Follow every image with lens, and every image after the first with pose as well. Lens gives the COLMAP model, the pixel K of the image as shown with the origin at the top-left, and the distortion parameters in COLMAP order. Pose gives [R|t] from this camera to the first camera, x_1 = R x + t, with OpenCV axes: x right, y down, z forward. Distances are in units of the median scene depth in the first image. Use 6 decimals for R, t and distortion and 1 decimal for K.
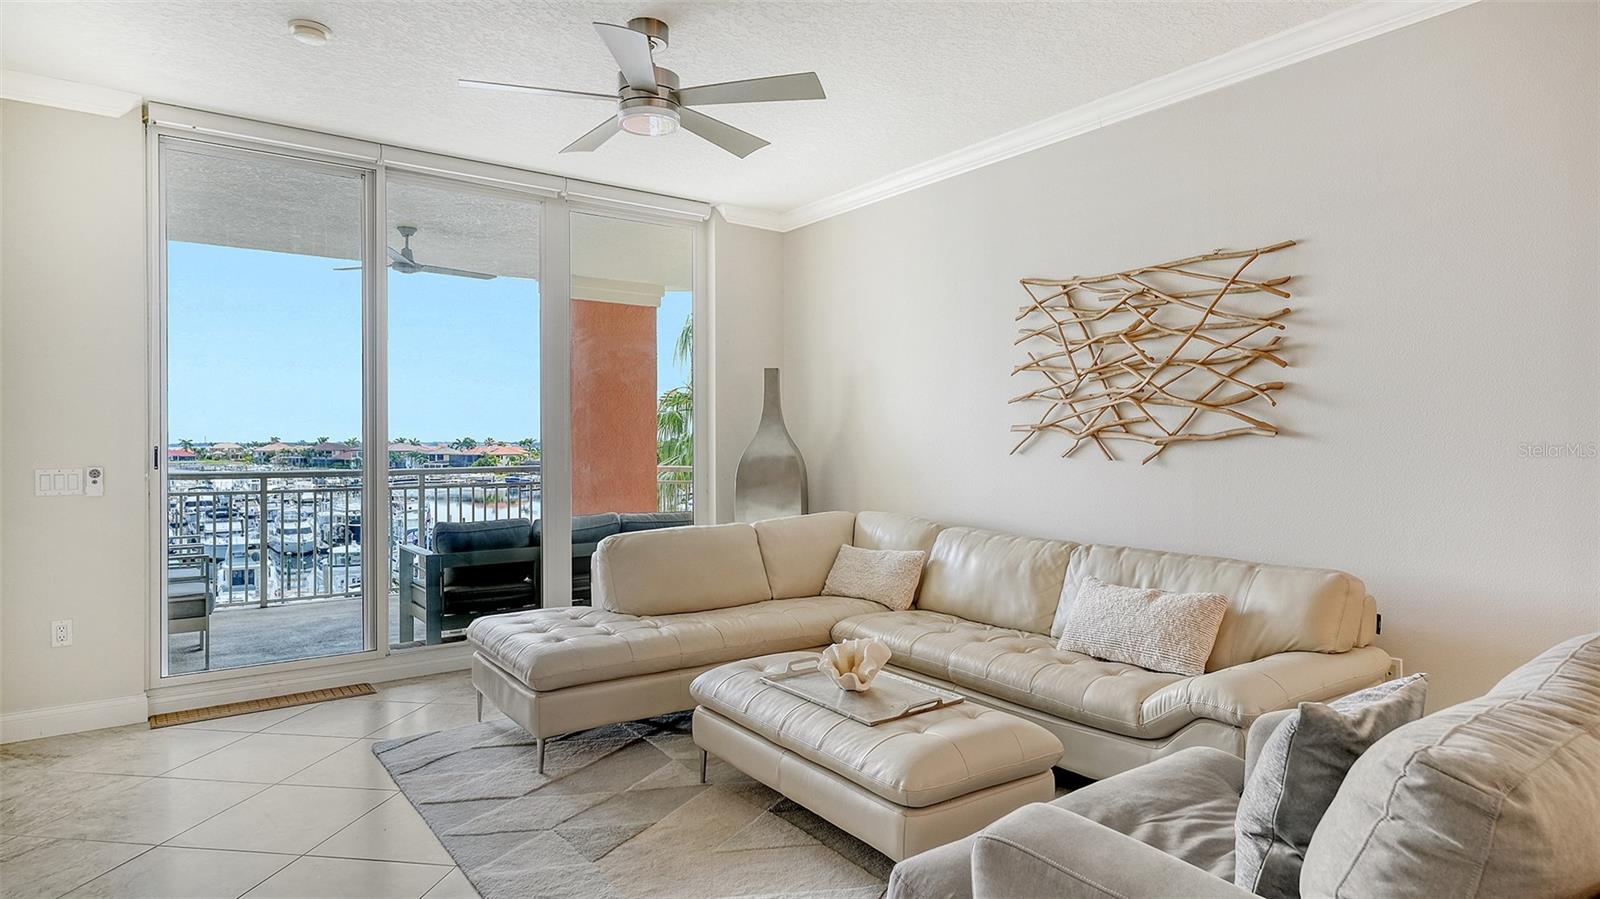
lens RADIAL K [[898.9, 0, 800.9], [0, 898.9, 450.3], [0, 0, 1]] dist [0.005000, 0.000760]
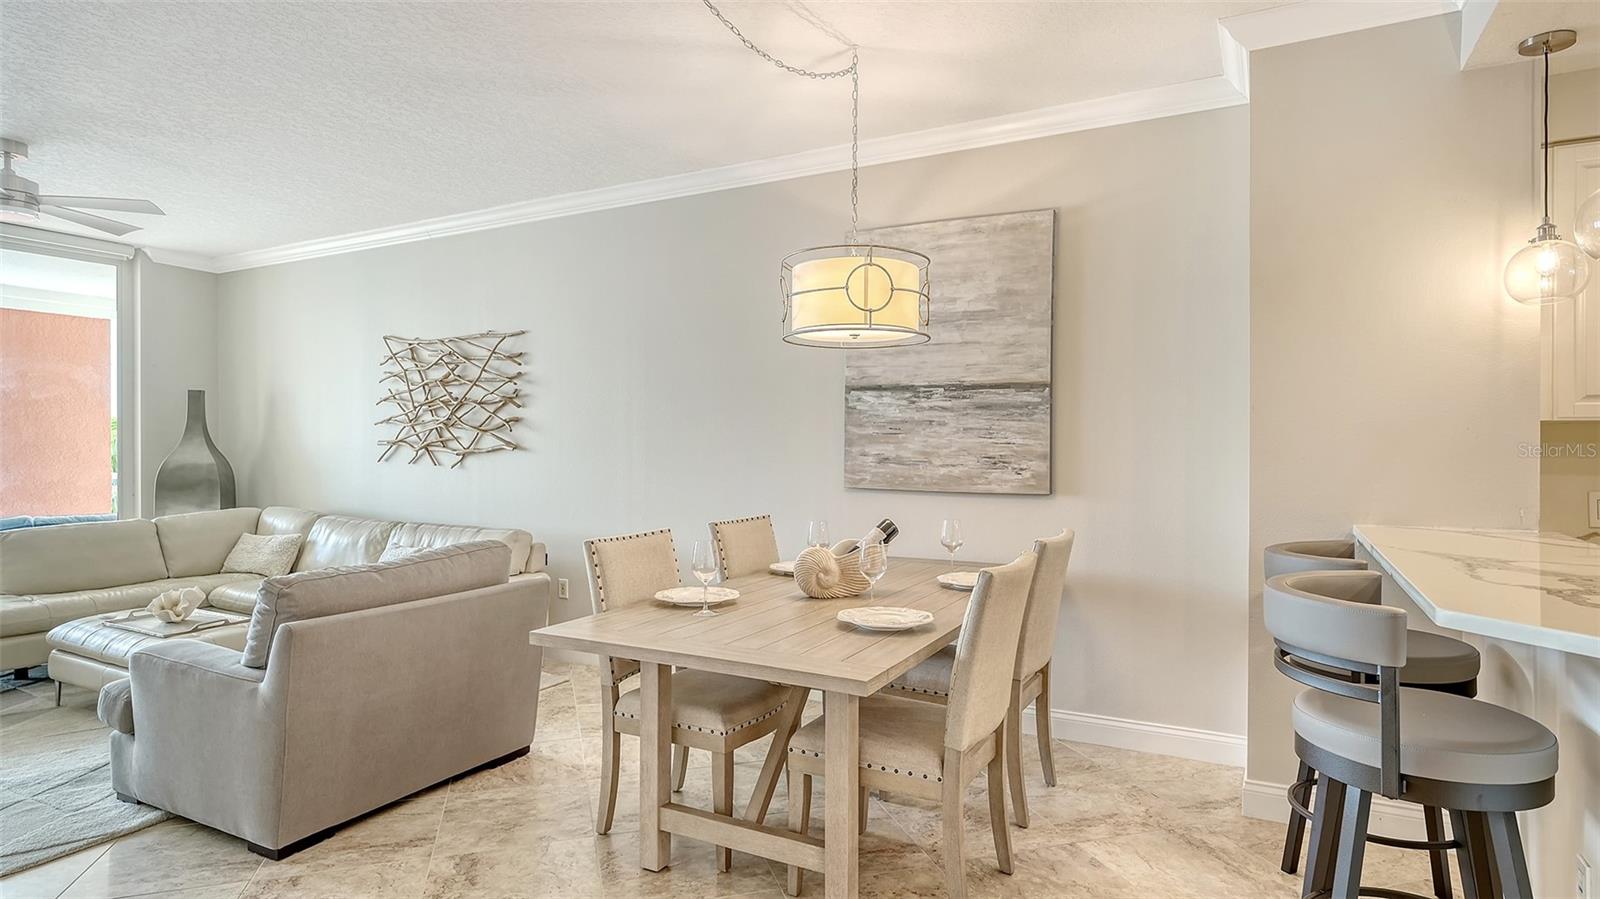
lens RADIAL K [[870.0, 0, 800.6], [0, 870.0, 450.7], [0, 0, 1]] dist [0.000083, 0.000564]
pose [[0.901631, -0.001461, 0.432503, 0.270638], [0.002935, 0.999992, -0.002740, -0.007913], [-0.432496, 0.003739, 0.901628, -0.545301]]
